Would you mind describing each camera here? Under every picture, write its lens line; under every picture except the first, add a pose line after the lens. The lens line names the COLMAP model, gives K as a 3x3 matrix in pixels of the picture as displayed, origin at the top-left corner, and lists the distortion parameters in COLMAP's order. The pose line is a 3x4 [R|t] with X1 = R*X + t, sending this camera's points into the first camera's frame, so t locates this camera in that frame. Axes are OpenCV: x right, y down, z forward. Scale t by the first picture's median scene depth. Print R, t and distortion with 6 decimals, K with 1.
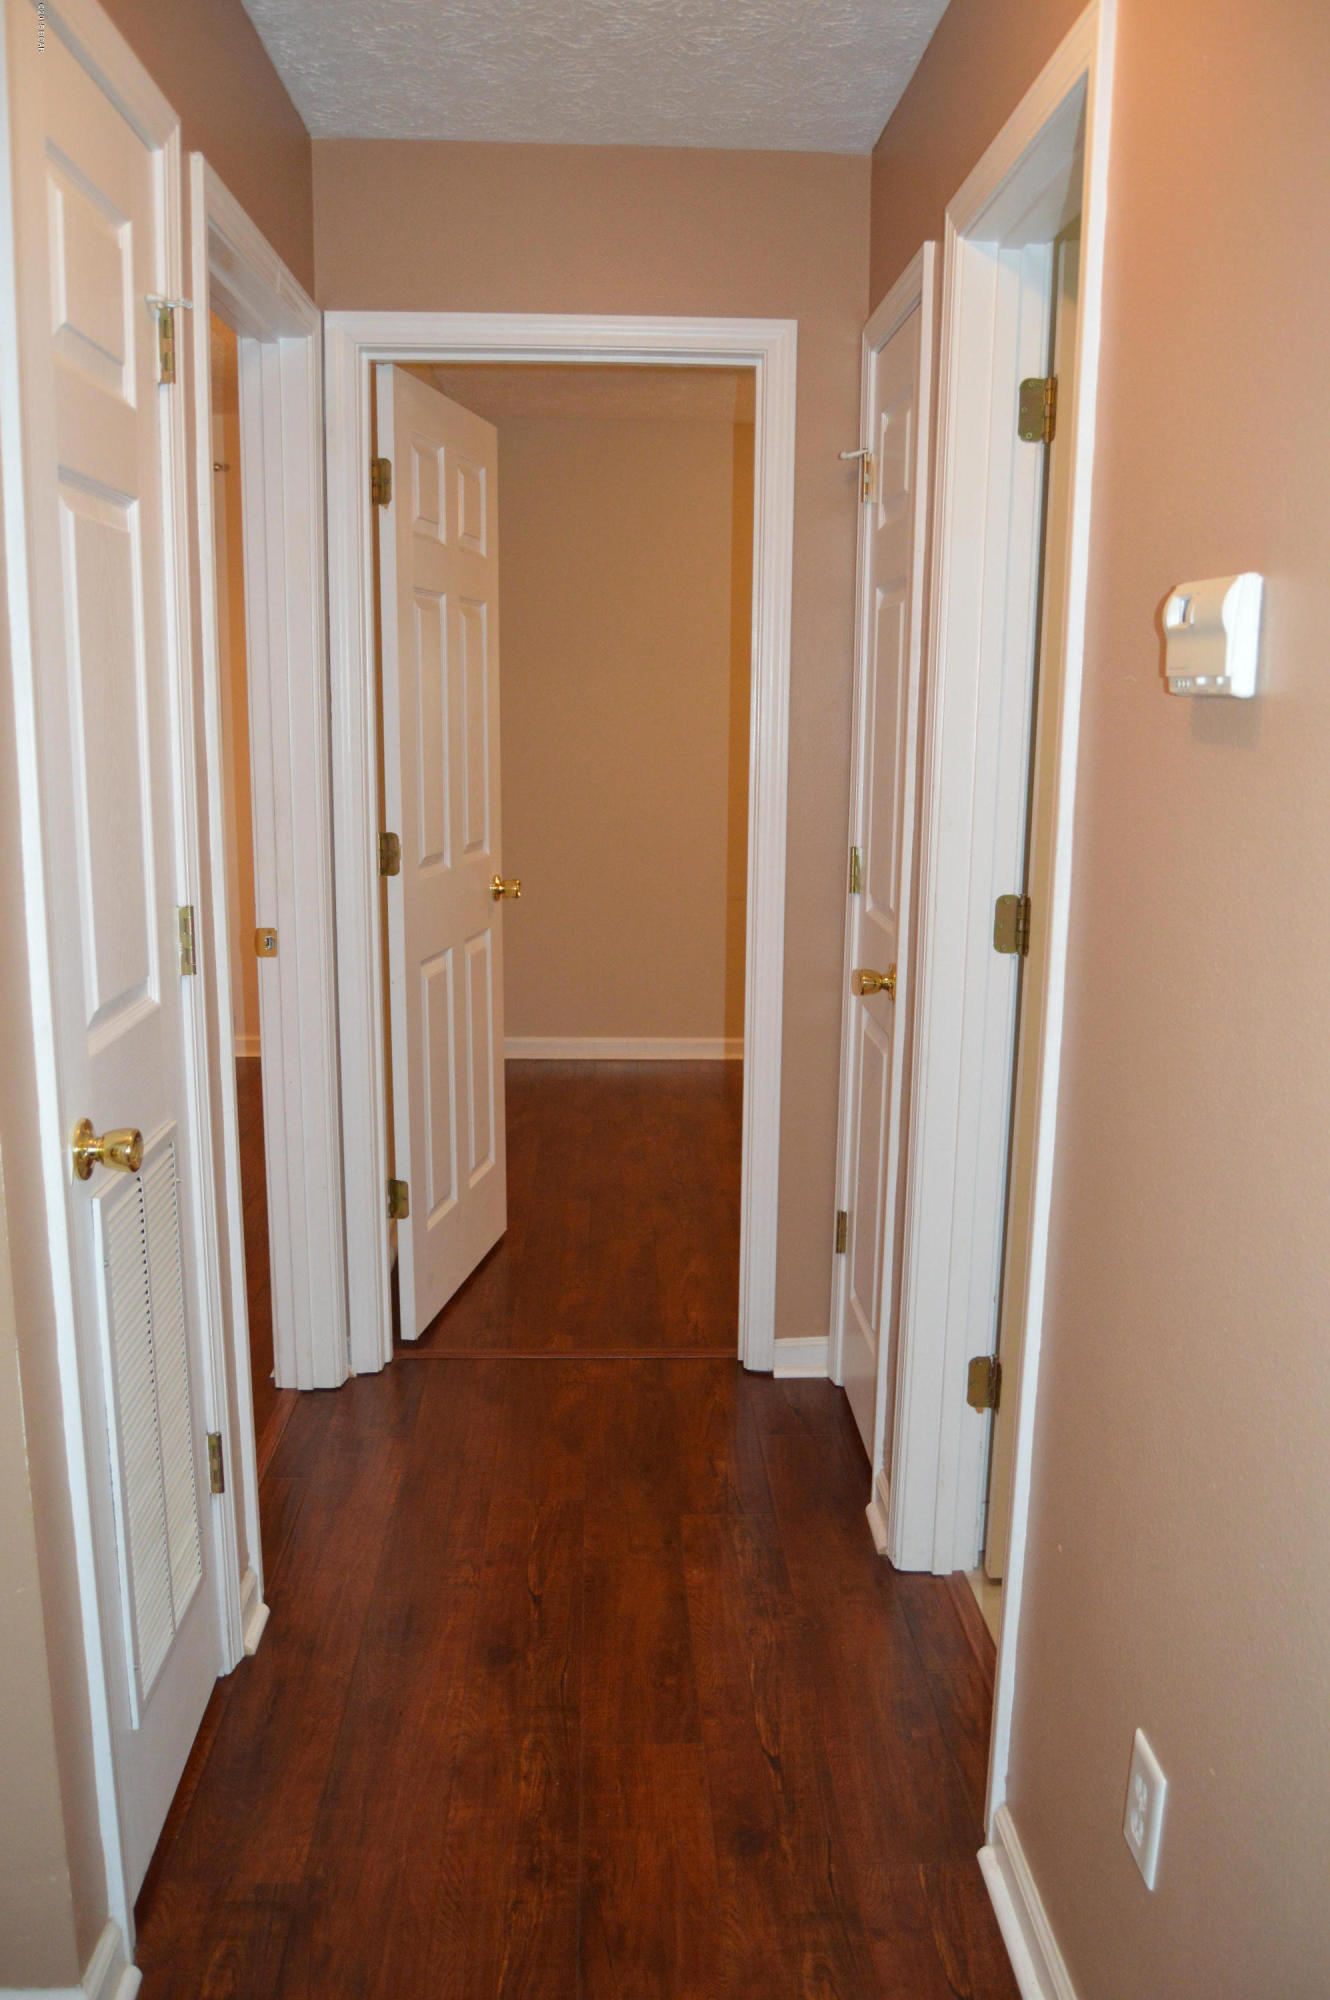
lens RADIAL K [[1581.5, 0, 659.1], [0, 1581.5, 1004.7], [0, 0, 1]] dist [-0.085837, 0.006009]
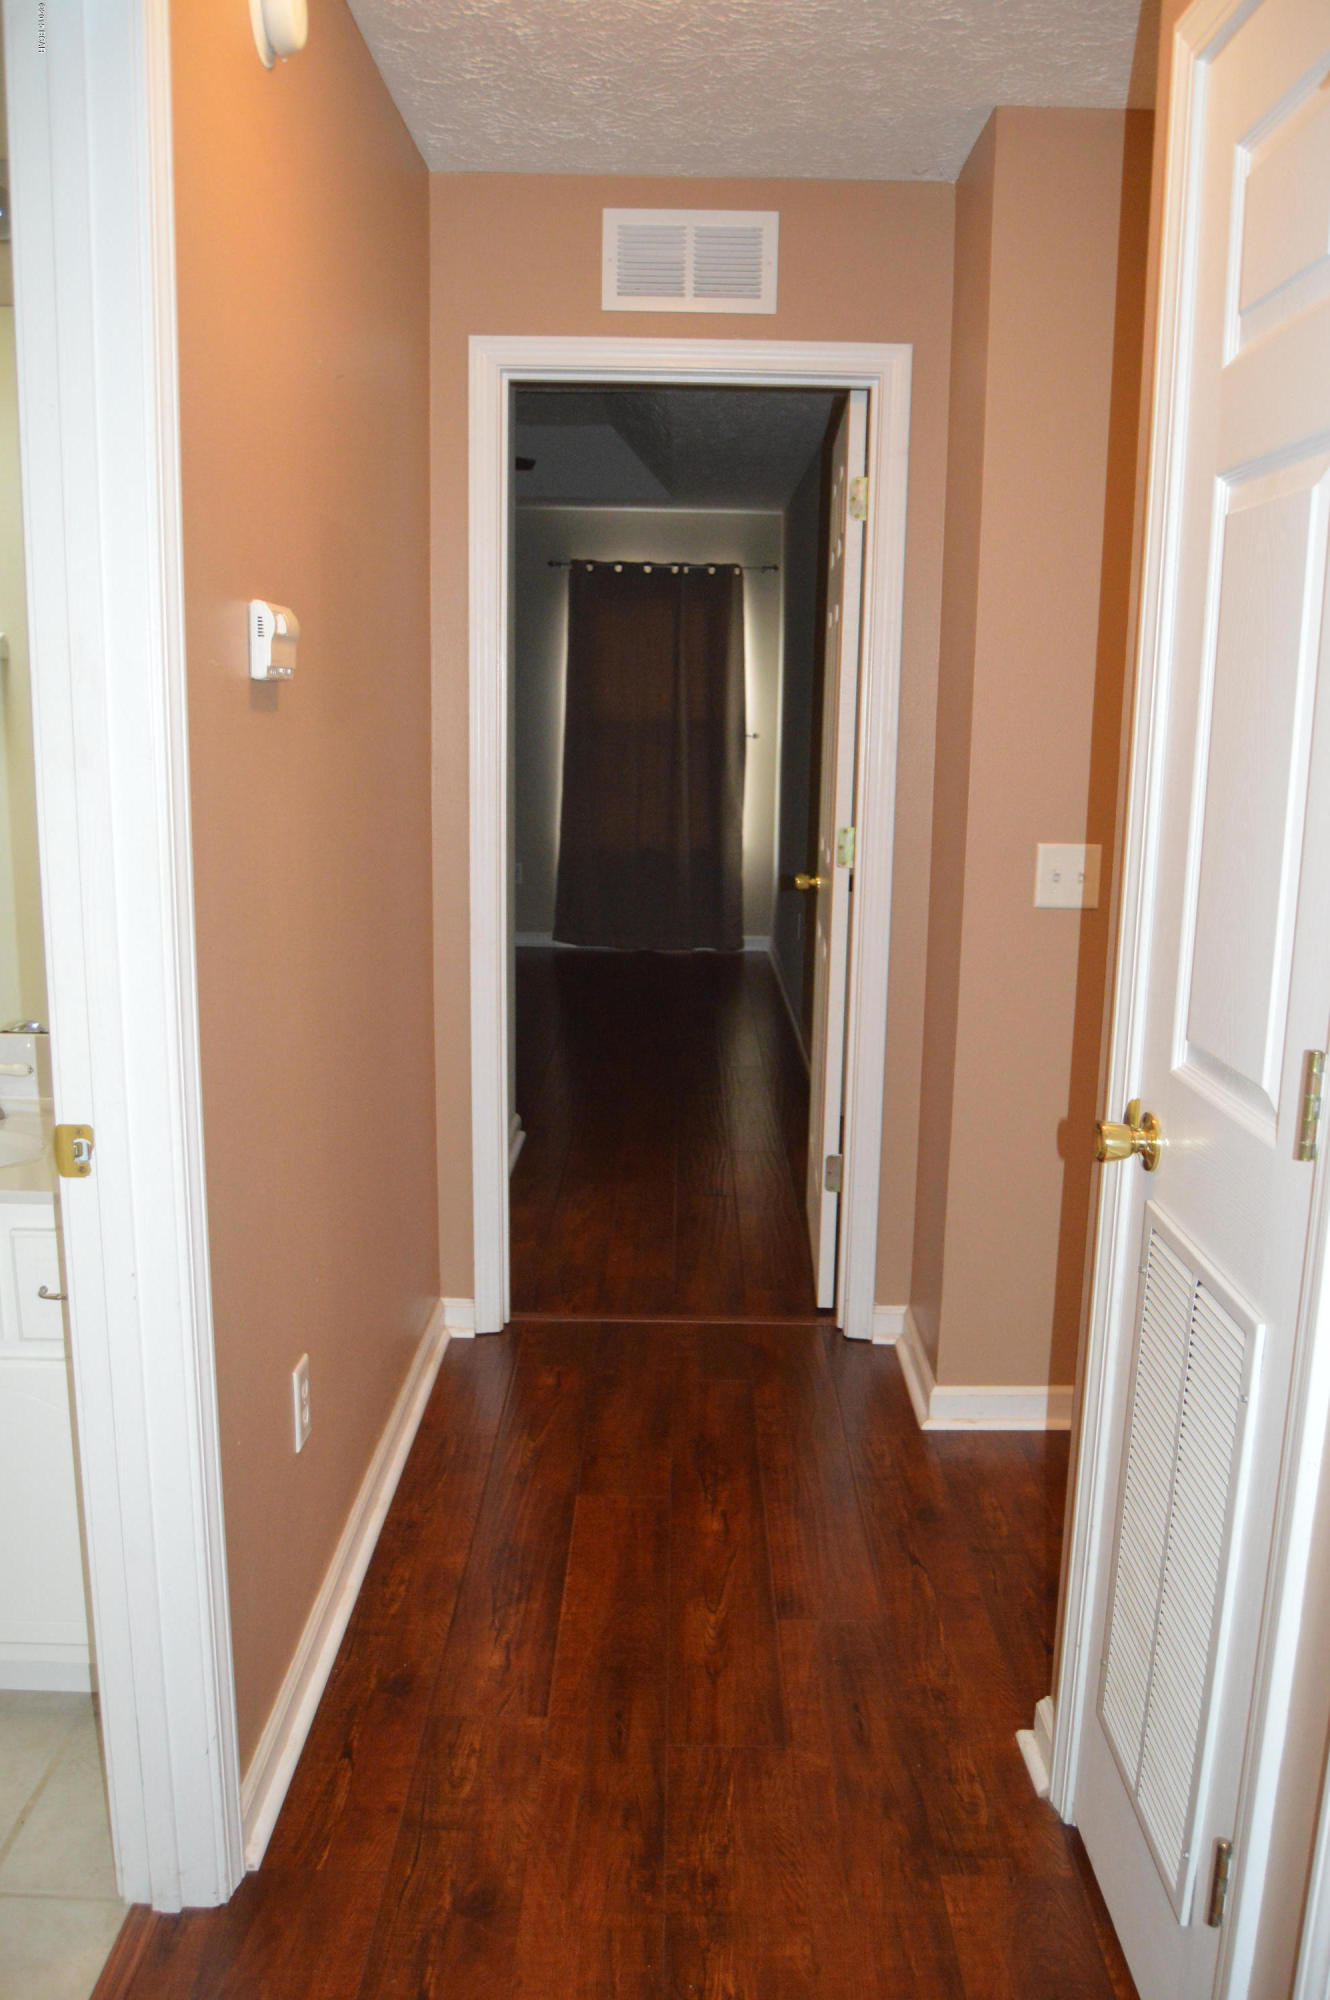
lens RADIAL K [[1581.5, 0, 660.4], [0, 1581.5, 997.6], [0, 0, 1]] dist [-0.085837, 0.006009]
pose [[-0.998089, -0.044124, 0.043249, -0.067764], [-0.024525, 0.925412, 0.378169, -0.340951], [-0.056710, 0.376386, -0.924726, 1.720590]]
